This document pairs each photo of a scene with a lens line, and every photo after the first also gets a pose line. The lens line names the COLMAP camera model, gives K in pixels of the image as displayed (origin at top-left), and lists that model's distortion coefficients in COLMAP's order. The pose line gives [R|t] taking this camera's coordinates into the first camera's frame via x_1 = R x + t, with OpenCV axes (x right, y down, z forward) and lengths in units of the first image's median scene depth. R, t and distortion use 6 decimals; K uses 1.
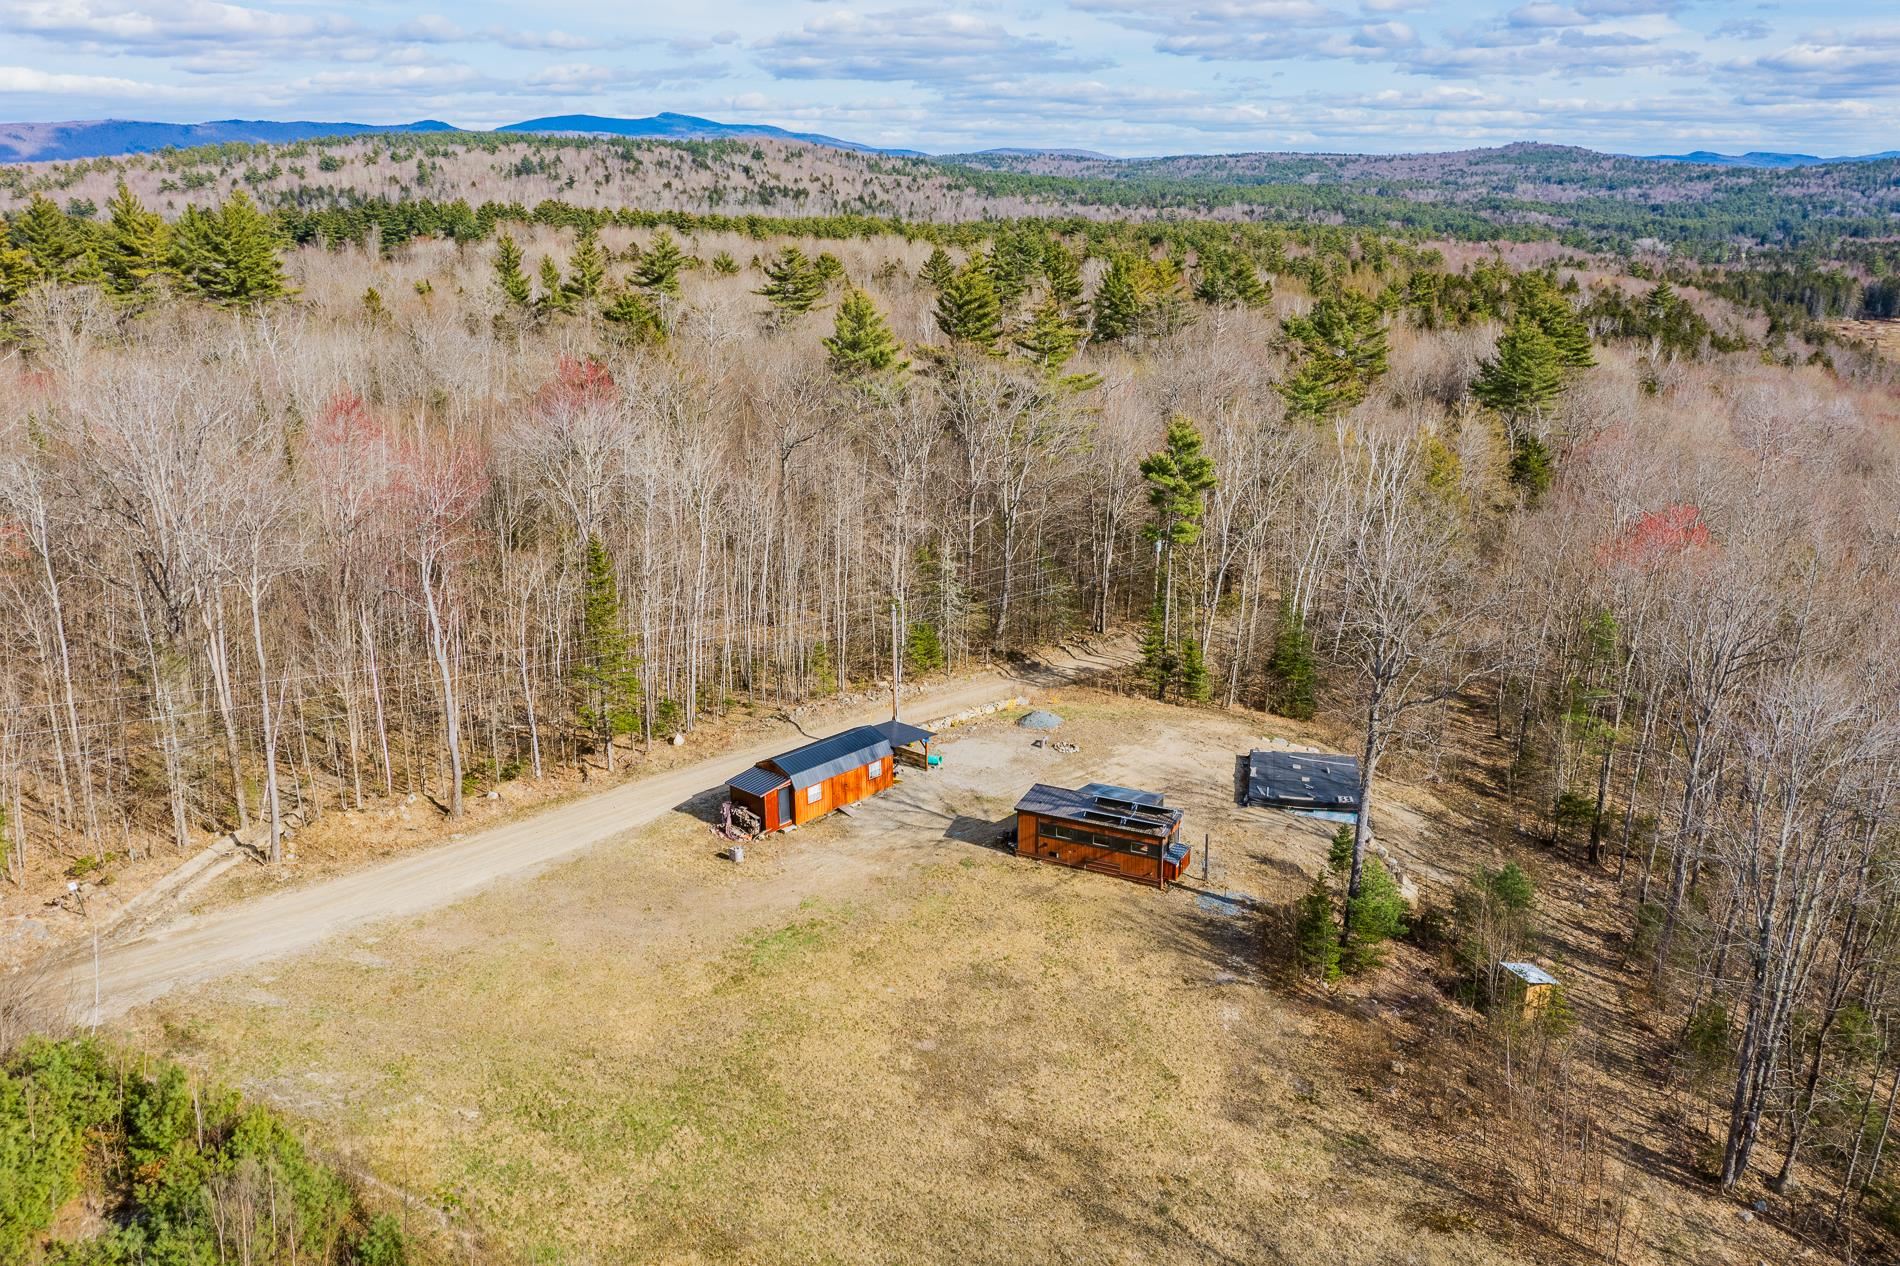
lens RADIAL K [[1515.8, 0, 950.0], [0, 1515.8, 633.0], [0, 0, 1]] dist [-0.007332, 0.010045]
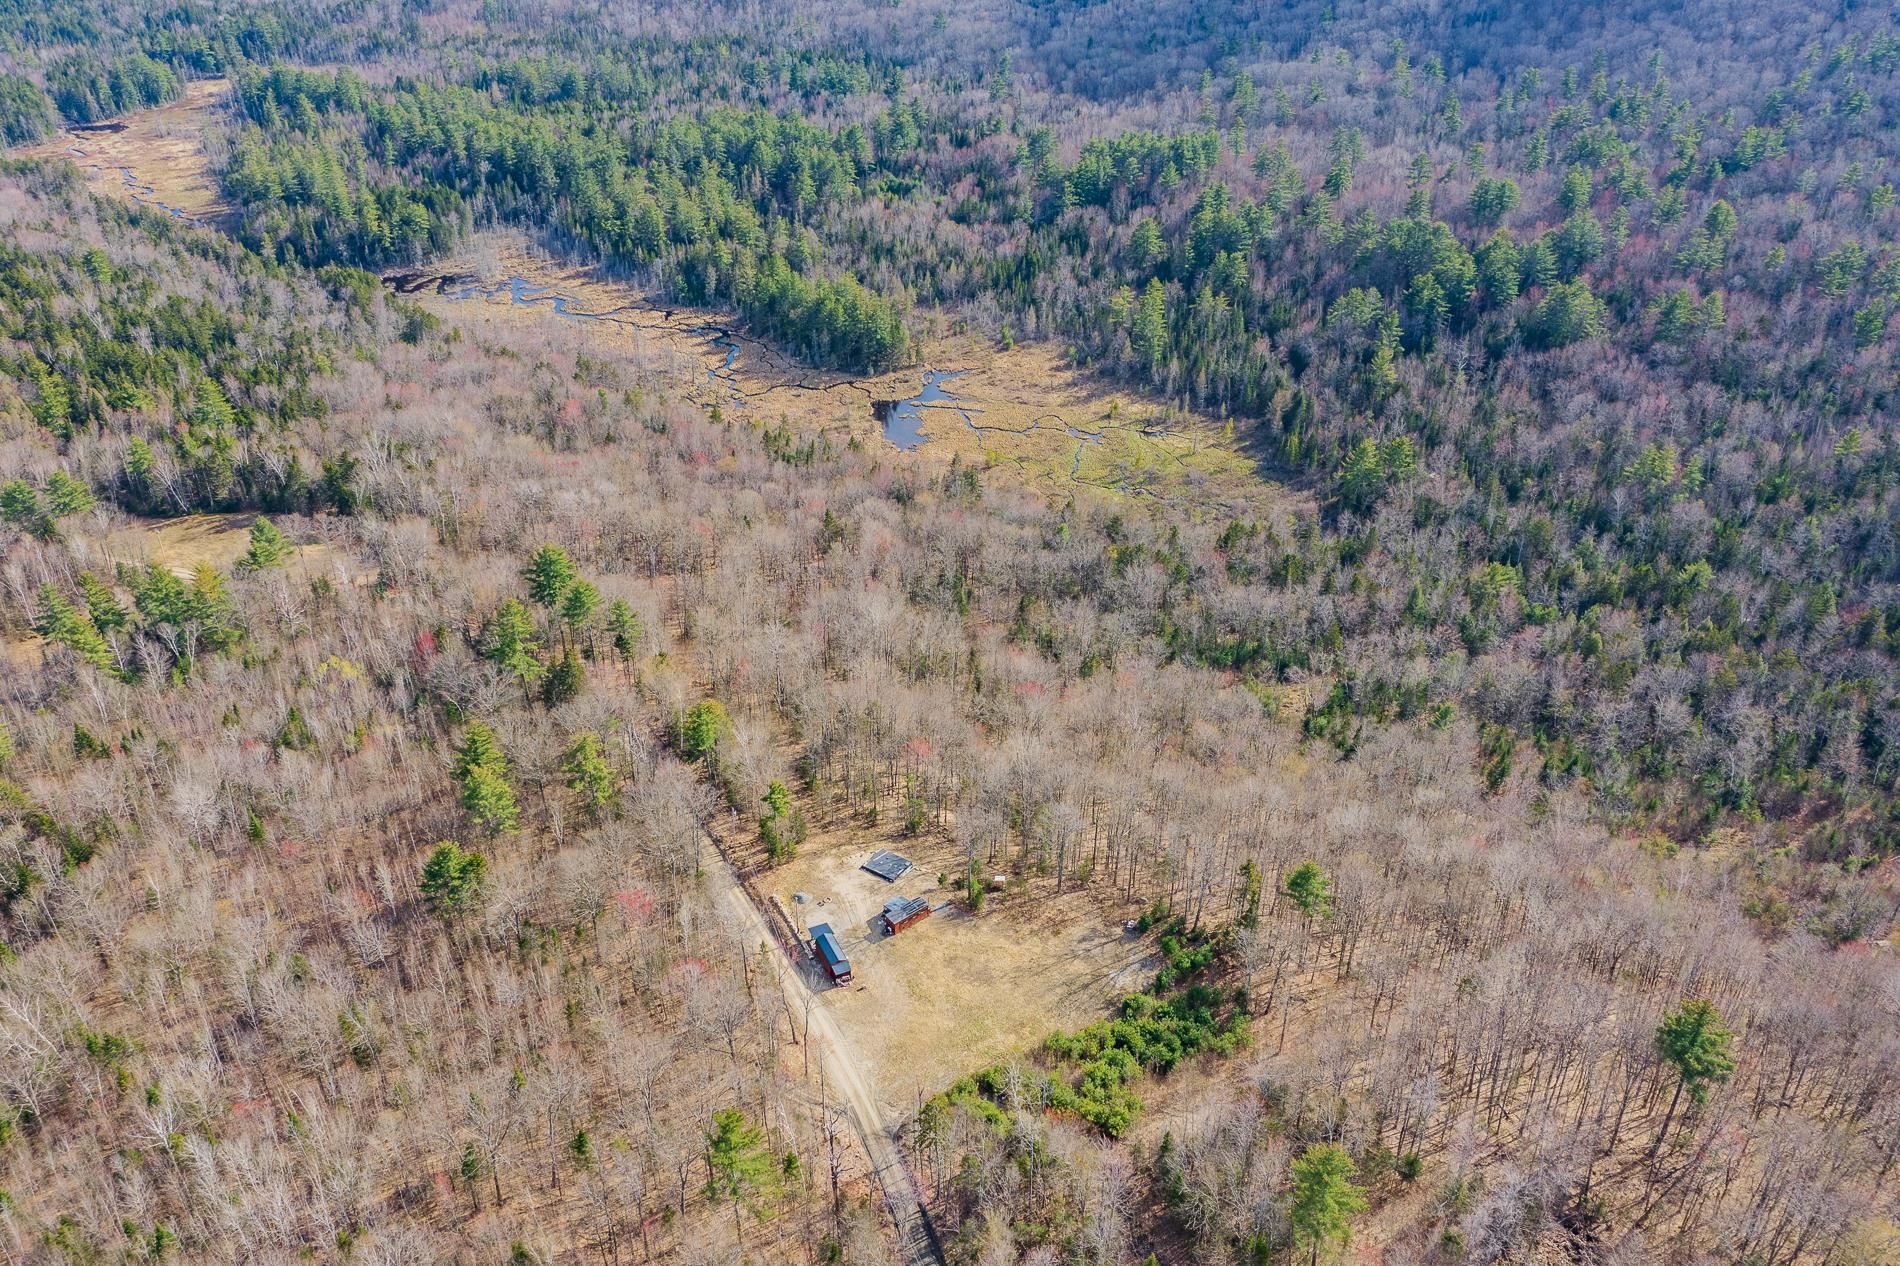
lens RADIAL K [[1515.8, 0, 950.0], [0, 1515.8, 633.0], [0, 0, 1]] dist [-0.007332, 0.010045]
pose [[0.386222, -0.477338, 0.789291, -0.143243], [0.263707, 0.877114, 0.401410, -0.112559], [-0.883907, 0.053108, 0.464638, -0.048061]]
